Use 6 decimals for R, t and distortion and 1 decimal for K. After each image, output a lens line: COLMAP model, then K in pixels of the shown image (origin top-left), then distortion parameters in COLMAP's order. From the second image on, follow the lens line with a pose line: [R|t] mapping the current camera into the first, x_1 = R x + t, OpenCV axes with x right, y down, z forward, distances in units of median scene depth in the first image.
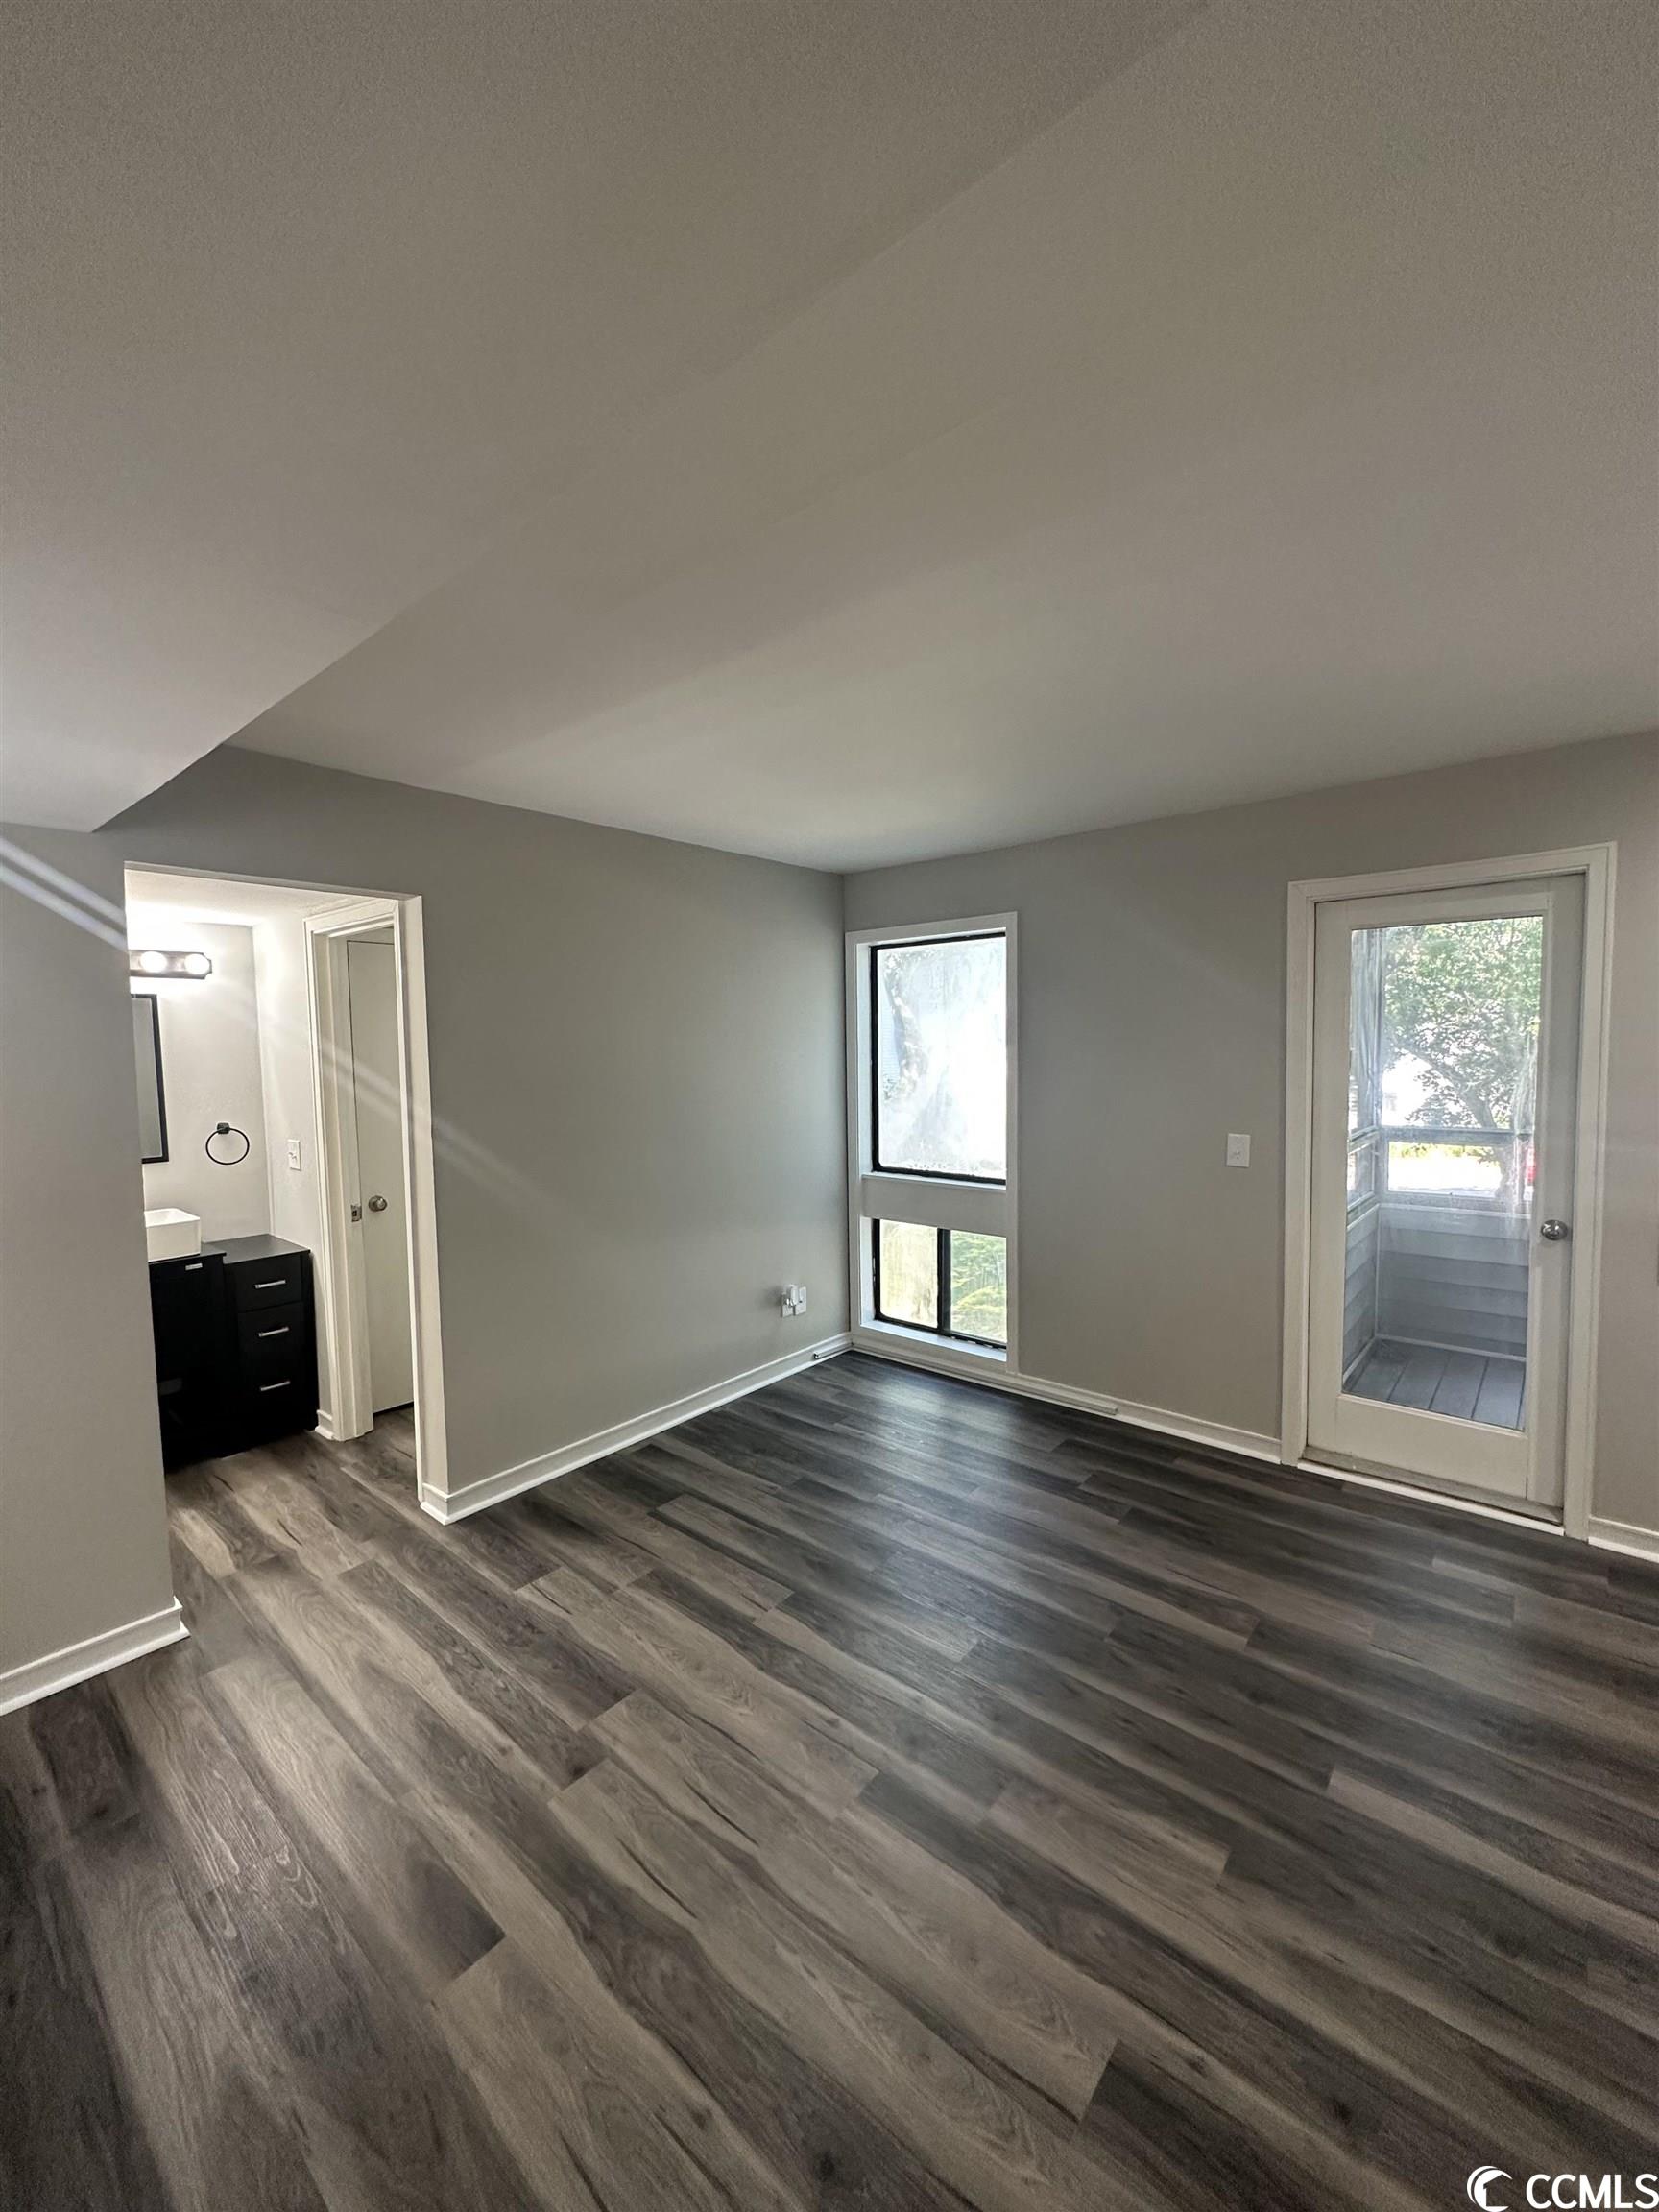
lens RADIAL K [[878.3, 0, 824.5], [0, 878.3, 1097.7], [0, 0, 1]] dist [-0.003240, 0.000671]
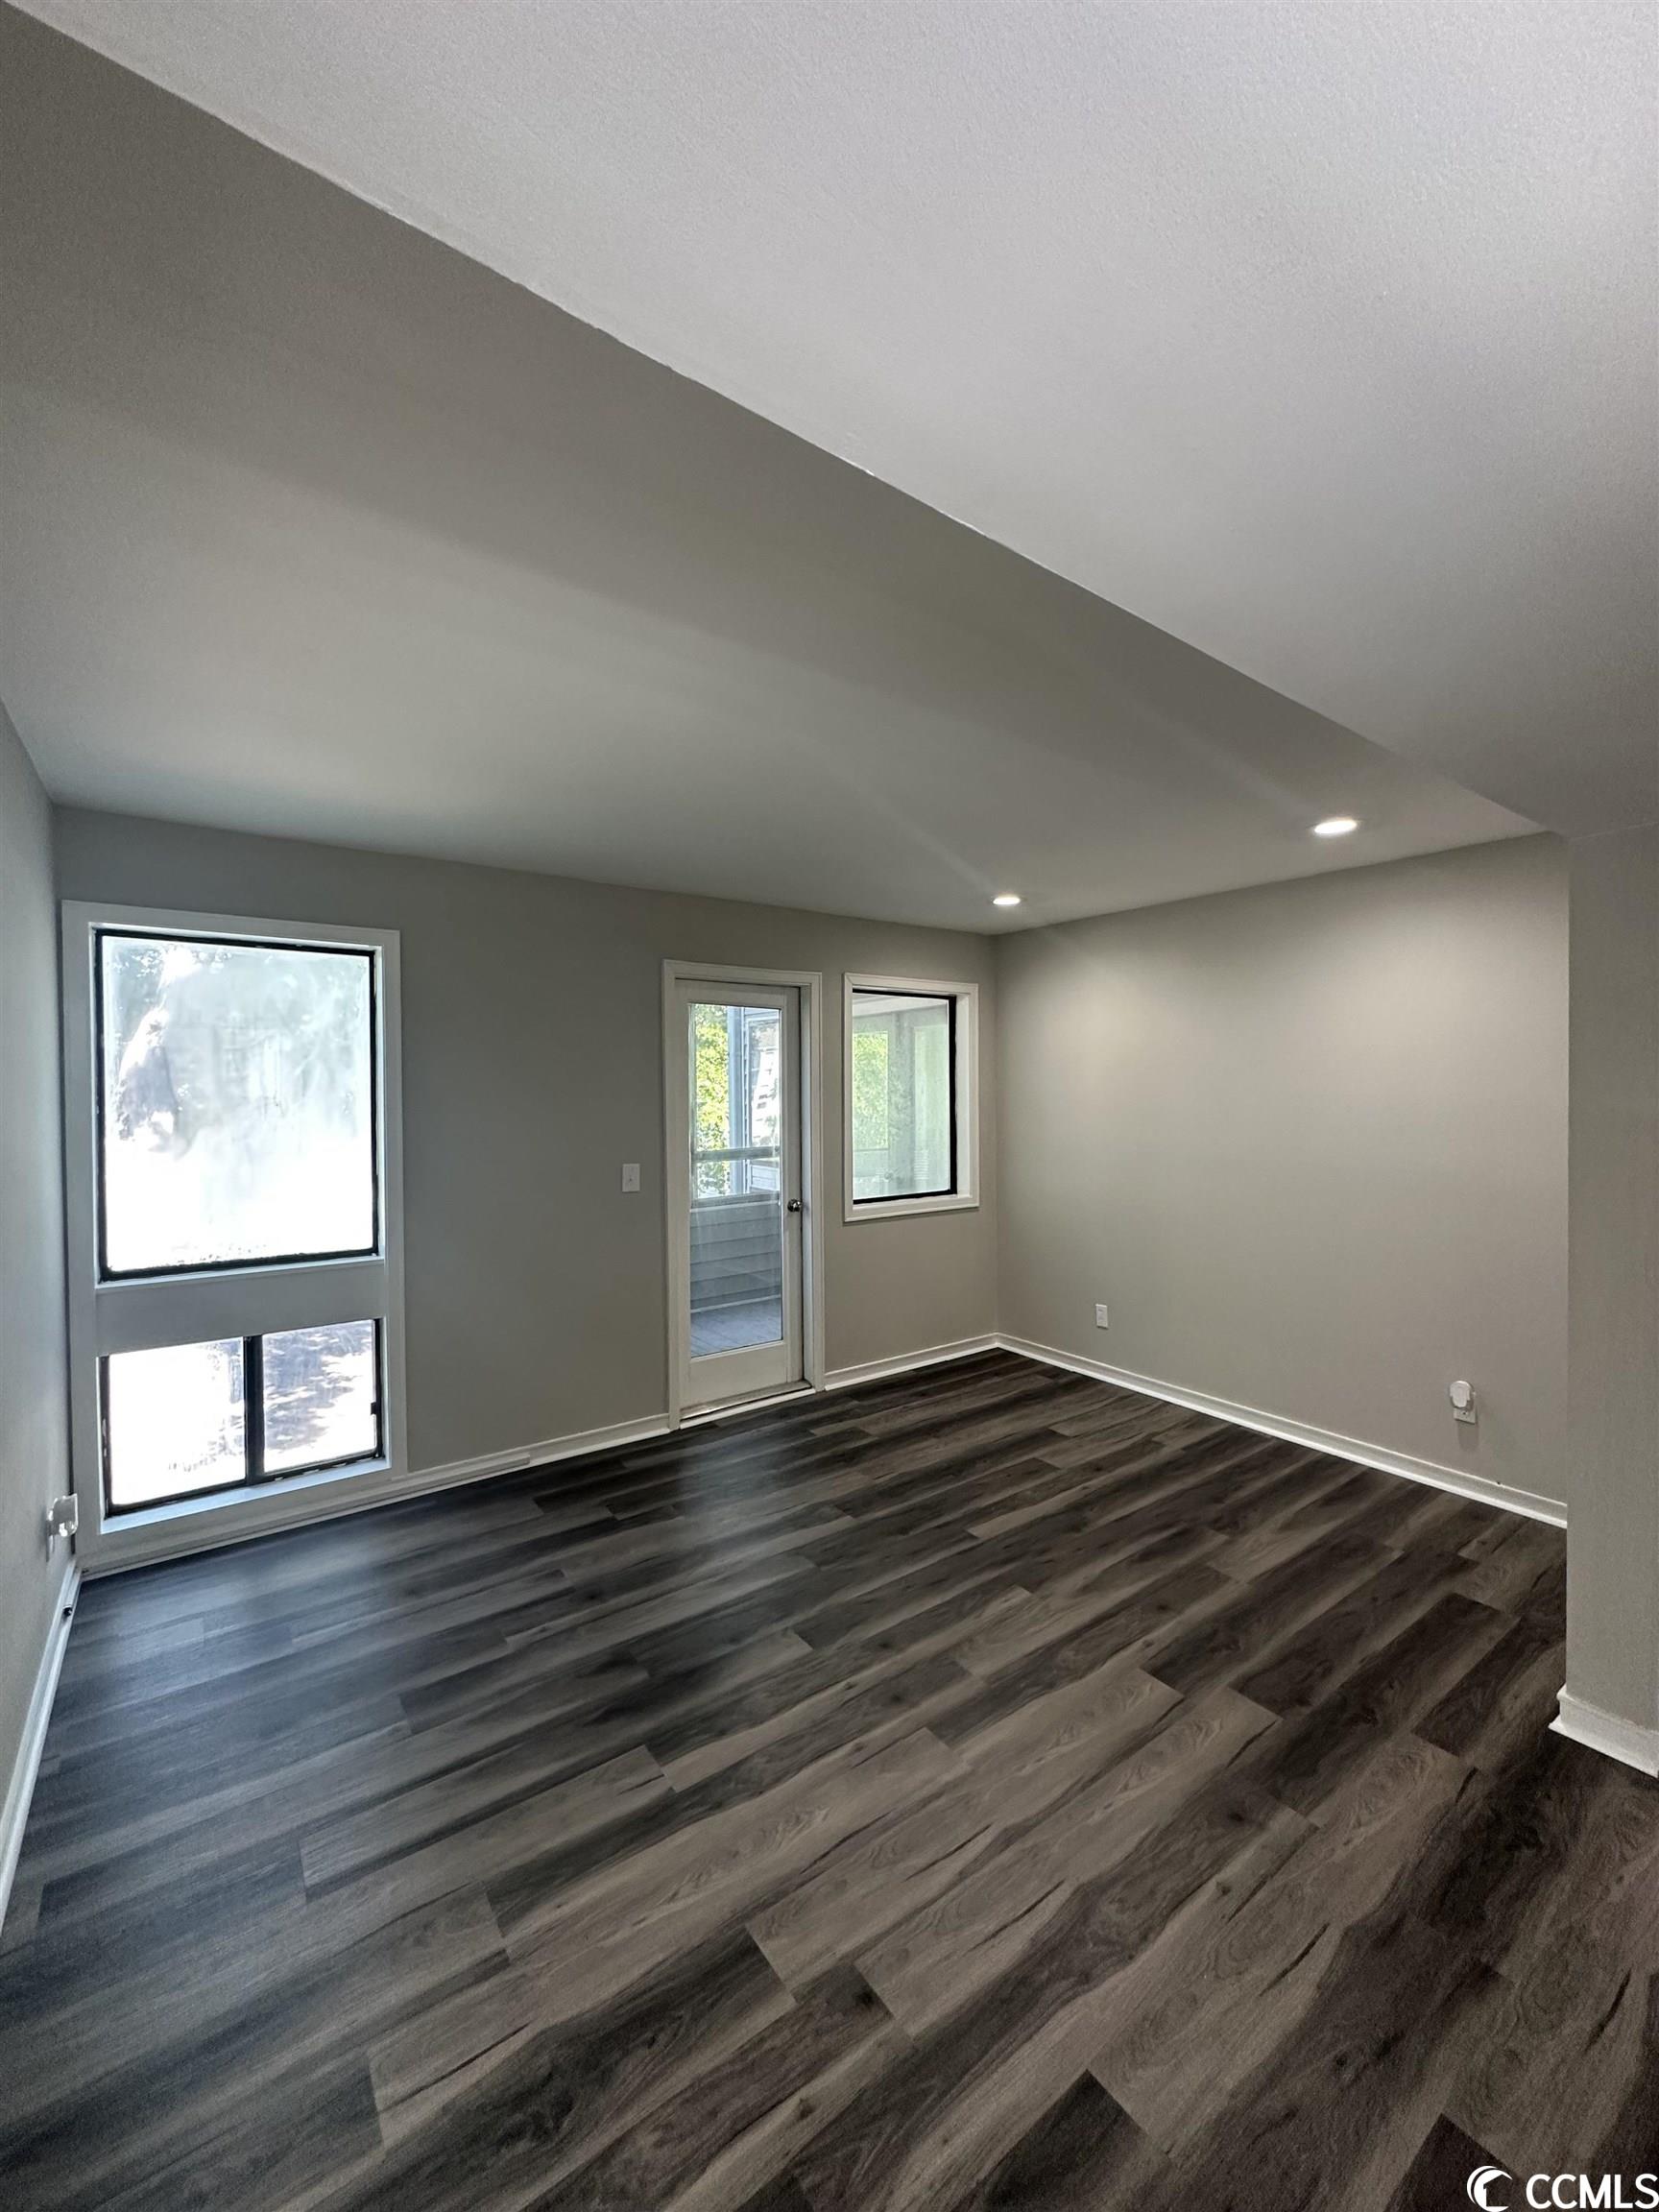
lens RADIAL K [[878.3, 0, 826.4], [0, 878.3, 1108.2], [0, 0, 1]] dist [-0.003240, 0.000671]
pose [[0.237903, -0.005779, 0.971272, -0.872371], [0.056307, 0.998383, -0.007852, -0.014101], [-0.969655, 0.056558, 0.237844, 0.675338]]
